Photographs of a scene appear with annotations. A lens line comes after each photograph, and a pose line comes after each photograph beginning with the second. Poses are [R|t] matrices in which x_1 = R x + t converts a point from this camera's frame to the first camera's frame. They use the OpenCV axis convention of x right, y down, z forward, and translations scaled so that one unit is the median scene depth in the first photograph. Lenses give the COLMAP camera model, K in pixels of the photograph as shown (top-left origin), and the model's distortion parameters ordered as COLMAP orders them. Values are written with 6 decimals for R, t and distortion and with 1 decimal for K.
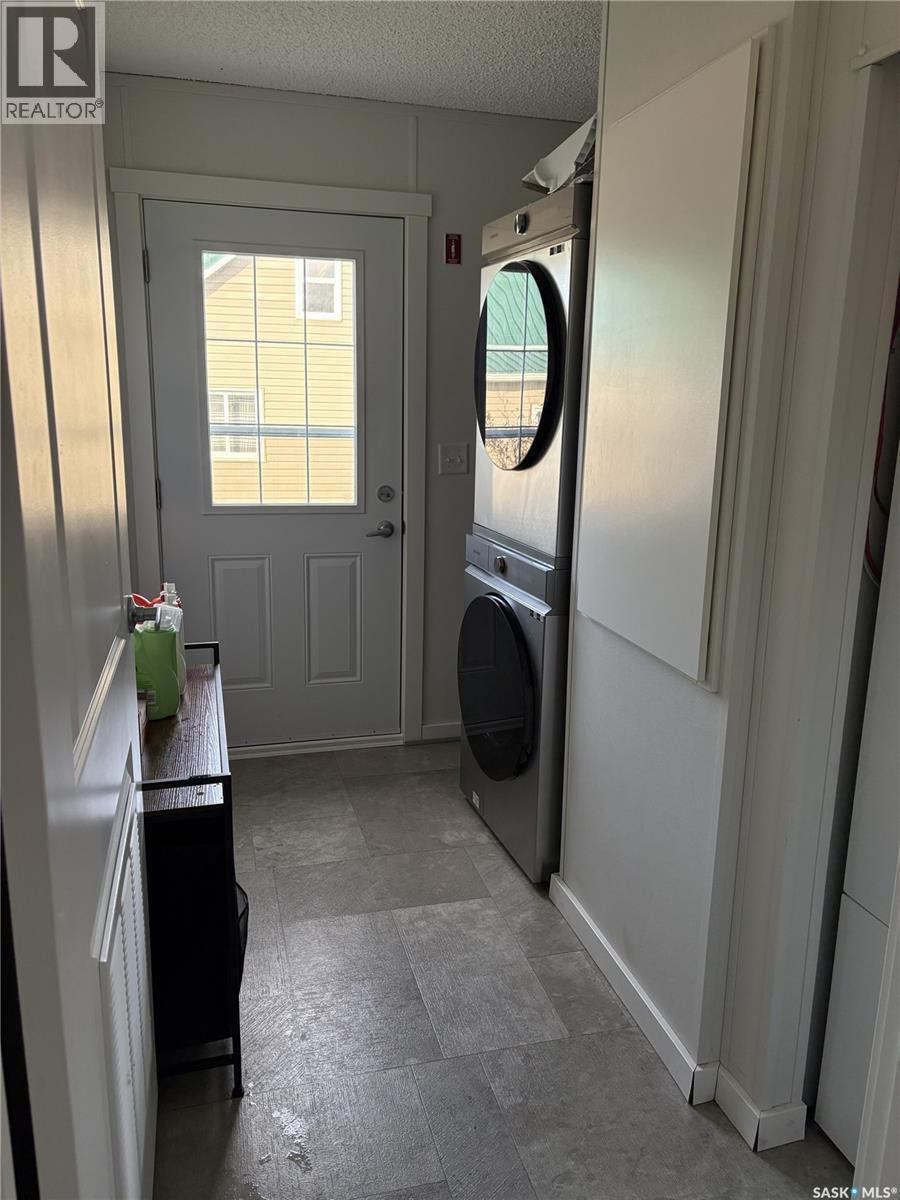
lens RADIAL K [[903.2, 0, 445.5], [0, 903.2, 596.3], [0, 0, 1]] dist [0.026760, -0.016335]
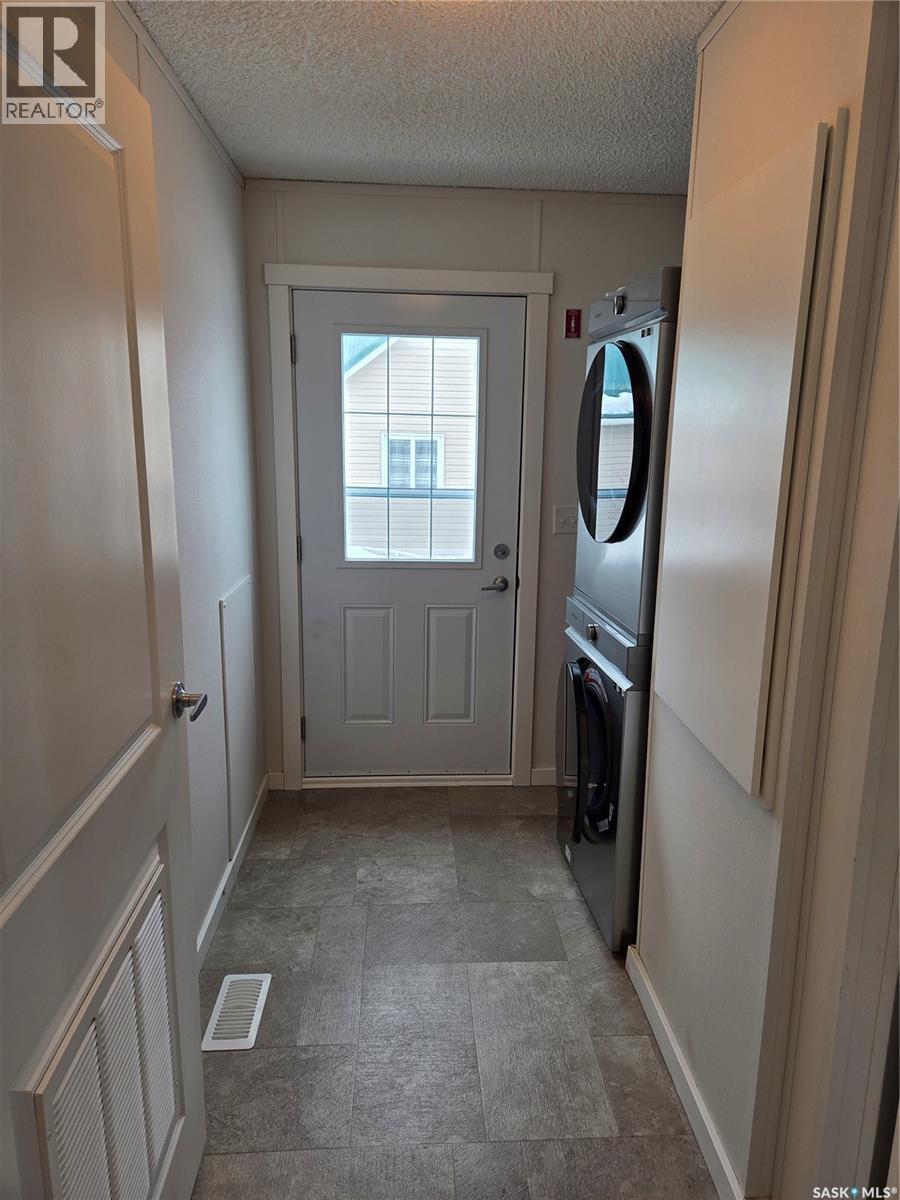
lens RADIAL K [[801.7, 0, 454.7], [0, 801.7, 598.8], [0, 0, 1]] dist [0.068822, -0.060149]
pose [[0.980818, 0.037894, -0.191205, 0.074739], [-0.041152, 0.999067, -0.013096, -0.050475], [0.190531, 0.020713, 0.981463, 0.062337]]
